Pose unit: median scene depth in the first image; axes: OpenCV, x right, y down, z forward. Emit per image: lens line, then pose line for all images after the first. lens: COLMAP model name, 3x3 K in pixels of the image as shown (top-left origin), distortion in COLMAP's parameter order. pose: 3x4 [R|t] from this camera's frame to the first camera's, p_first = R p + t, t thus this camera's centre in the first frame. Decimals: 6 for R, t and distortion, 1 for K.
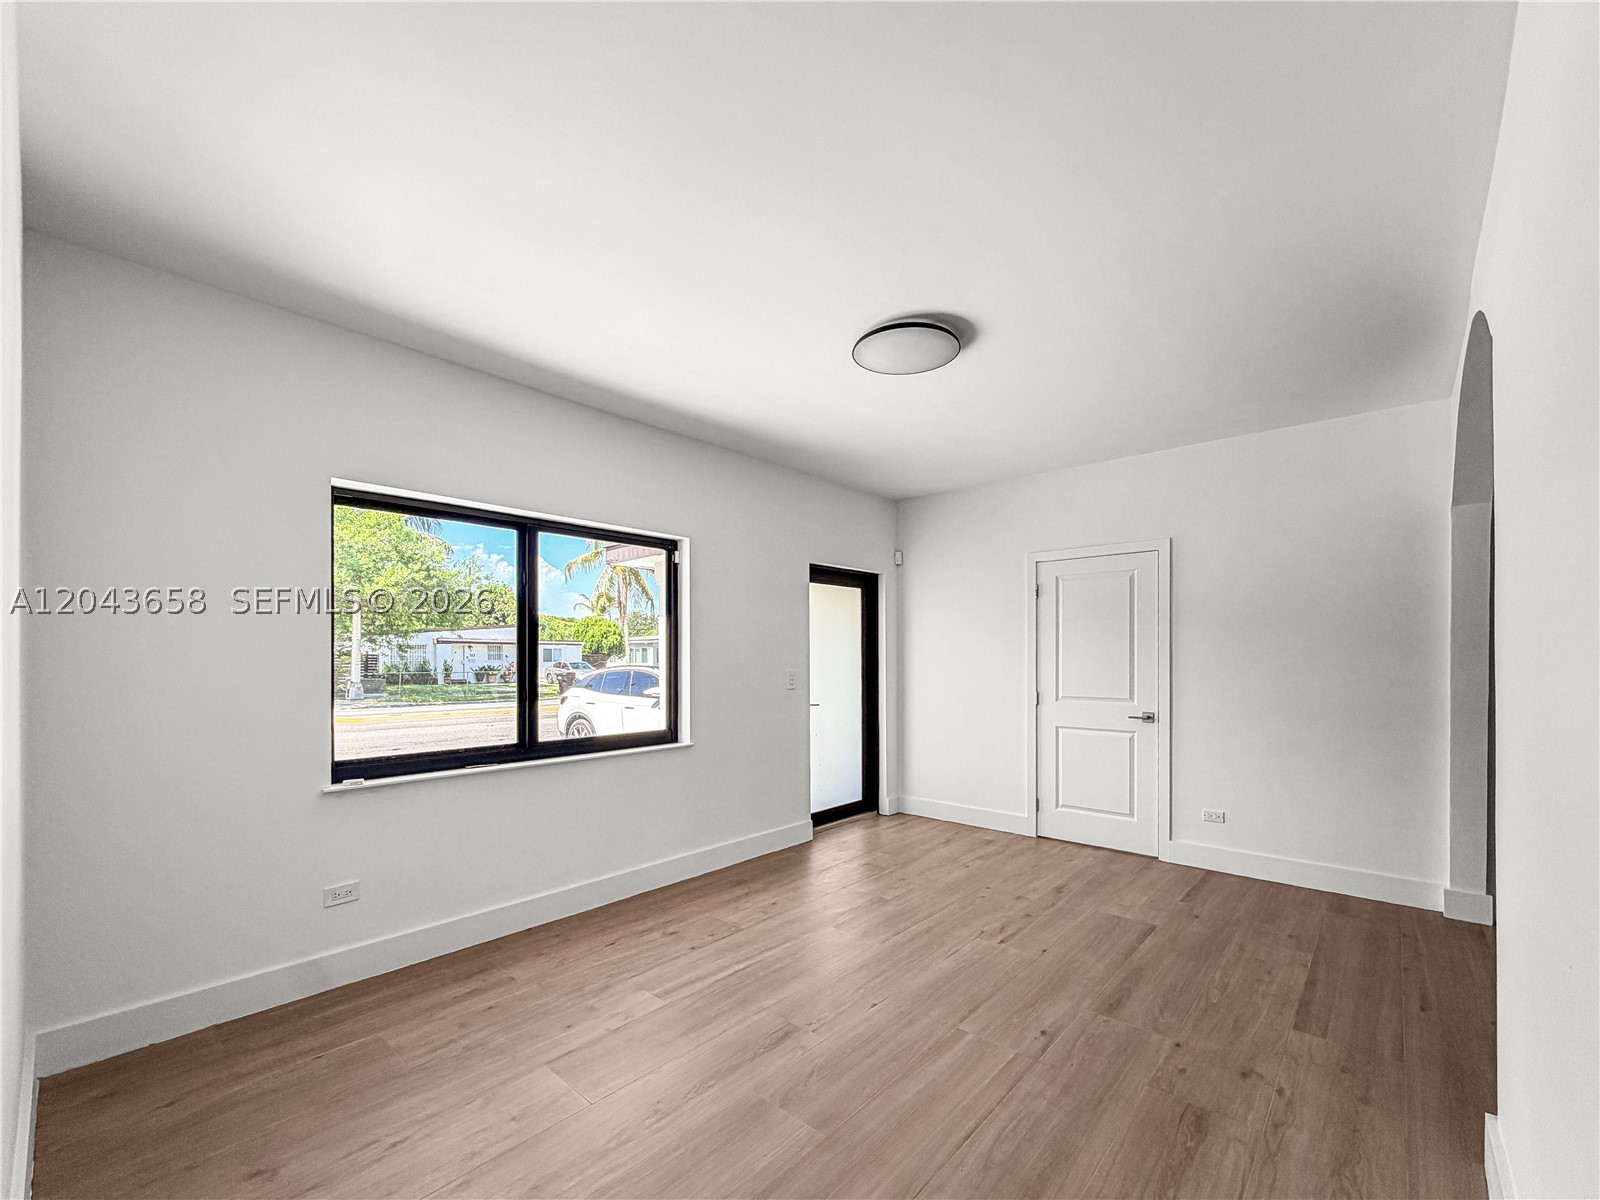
lens RADIAL K [[666.6, 0, 802.0], [0, 666.6, 658.4], [0, 0, 1]] dist [-0.001399, -0.000005]
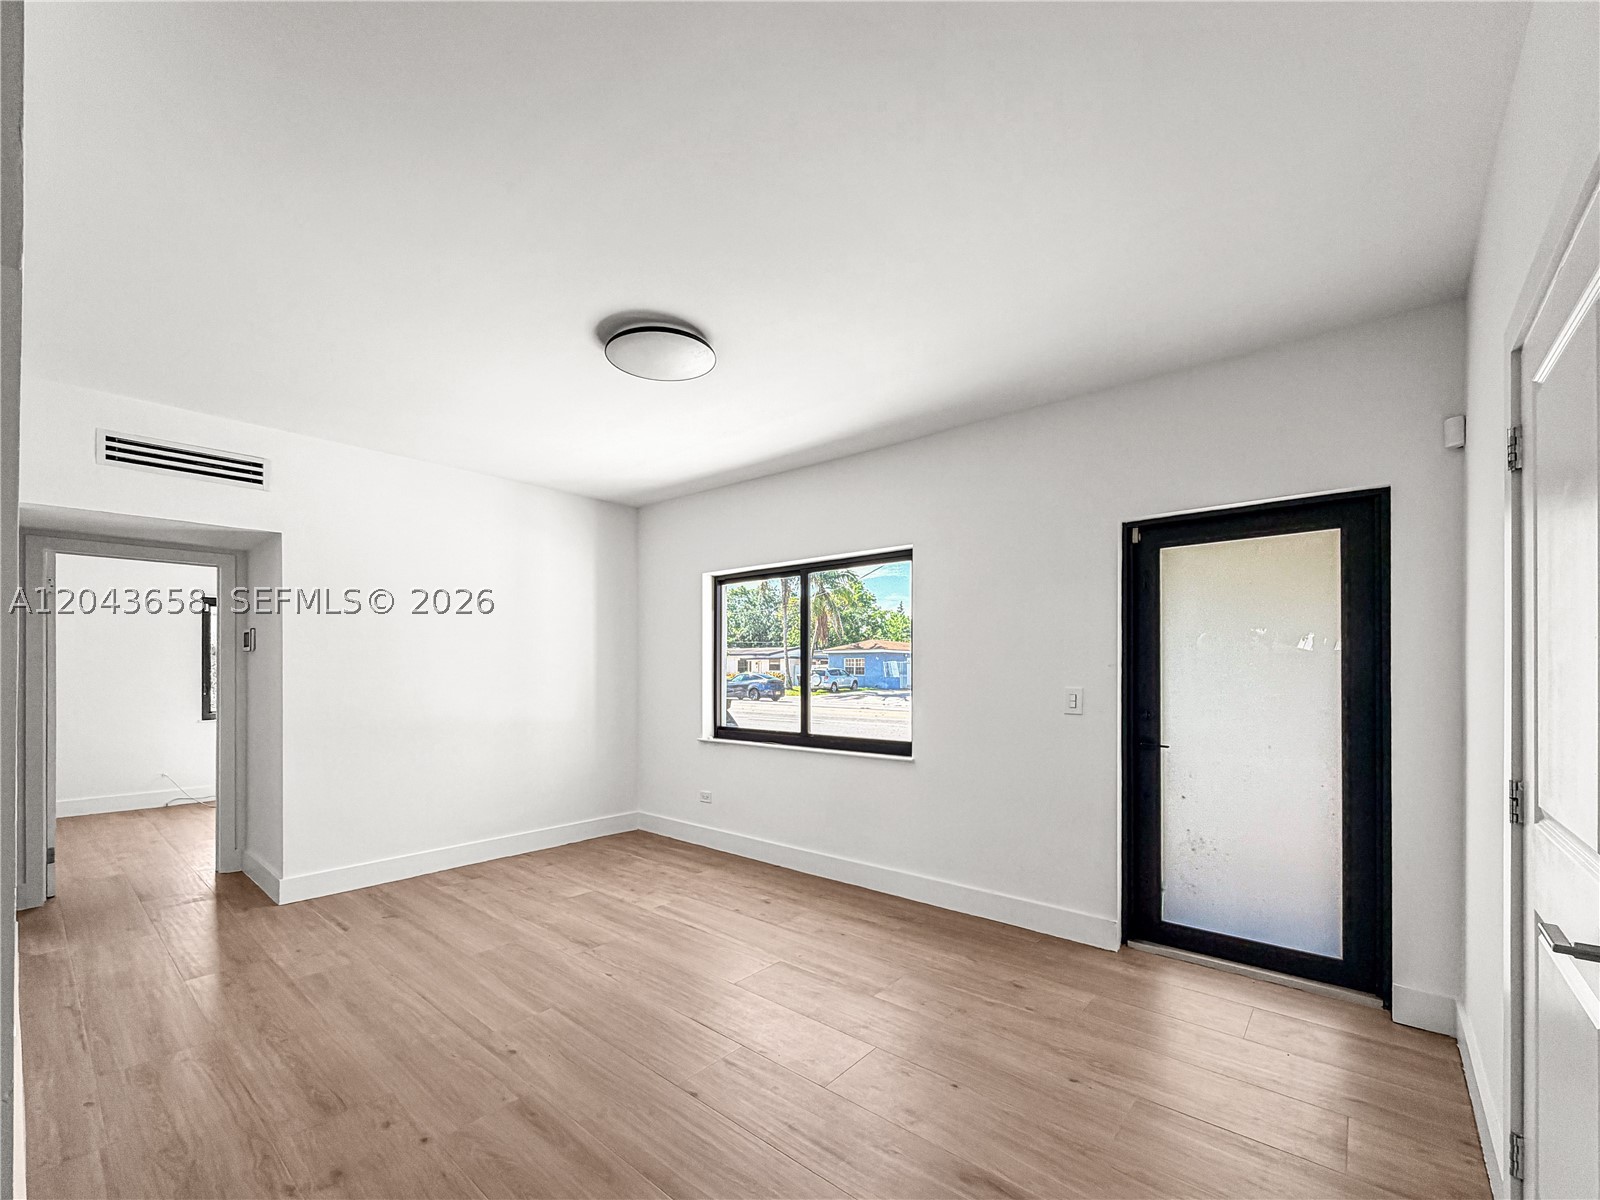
lens RADIAL K [[670.1, 0, 794.4], [0, 670.1, 670.7], [0, 0, 1]] dist [-0.000375, -0.000015]
pose [[0.020166, 0.001509, -0.999796, 0.968697], [-0.001960, 0.999997, 0.001470, -0.000057], [0.999795, 0.001930, 0.020169, 0.996724]]
